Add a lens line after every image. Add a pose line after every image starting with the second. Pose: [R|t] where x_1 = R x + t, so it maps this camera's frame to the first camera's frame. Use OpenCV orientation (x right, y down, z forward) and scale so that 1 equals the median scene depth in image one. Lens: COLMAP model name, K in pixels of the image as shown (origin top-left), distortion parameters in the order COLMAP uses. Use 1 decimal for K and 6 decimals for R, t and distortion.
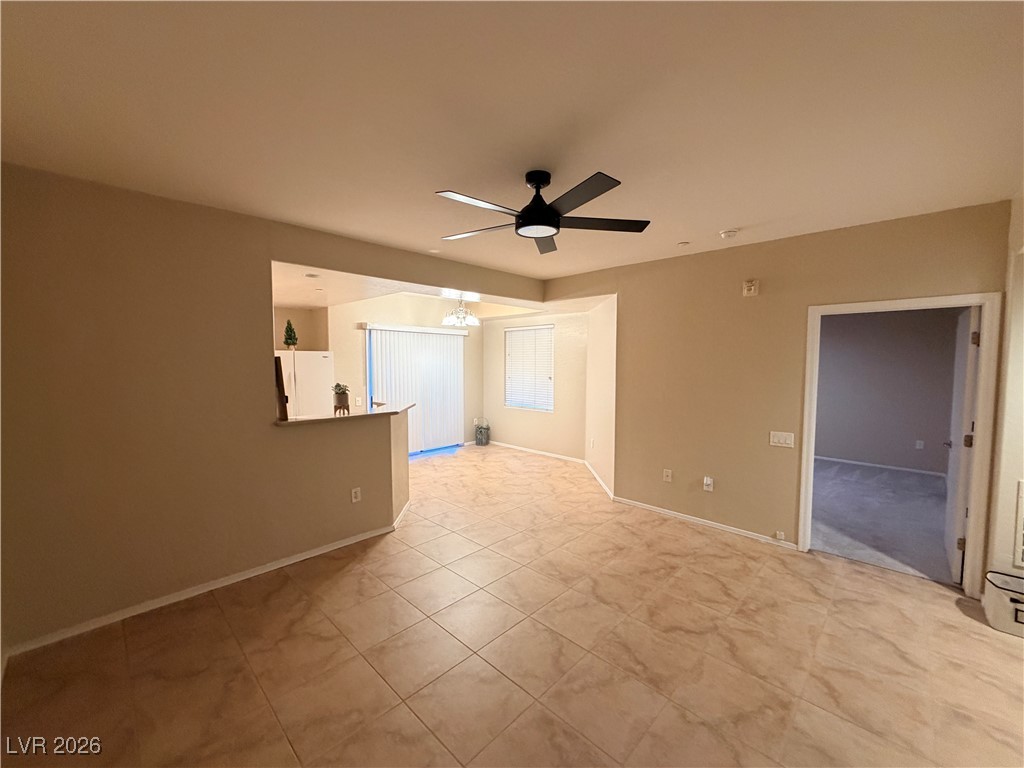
lens RADIAL K [[408.2, 0, 509.5], [0, 408.2, 384.8], [0, 0, 1]] dist [0.000192, 0.000206]
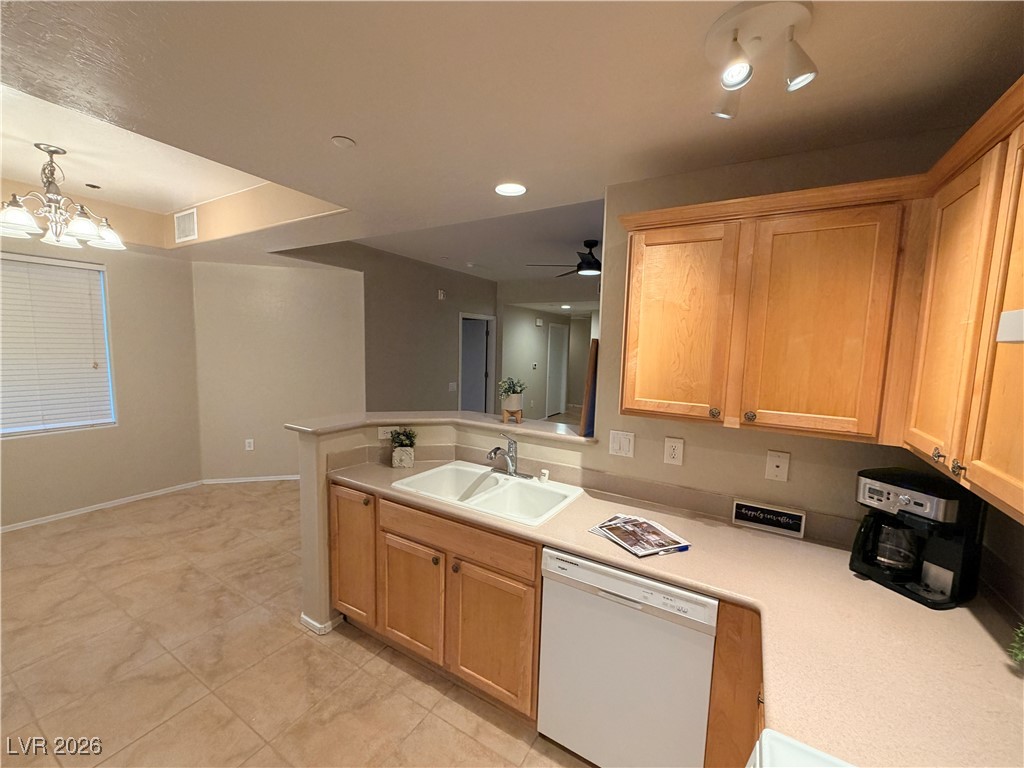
lens RADIAL K [[408.2, 0, 509.5], [0, 408.2, 384.8], [0, 0, 1]] dist [0.000192, 0.000206]
pose [[-0.227432, -0.106180, 0.967988, -0.673488], [0.032812, 0.992638, 0.116594, -0.043432], [-0.973241, 0.058279, -0.222273, 0.736368]]
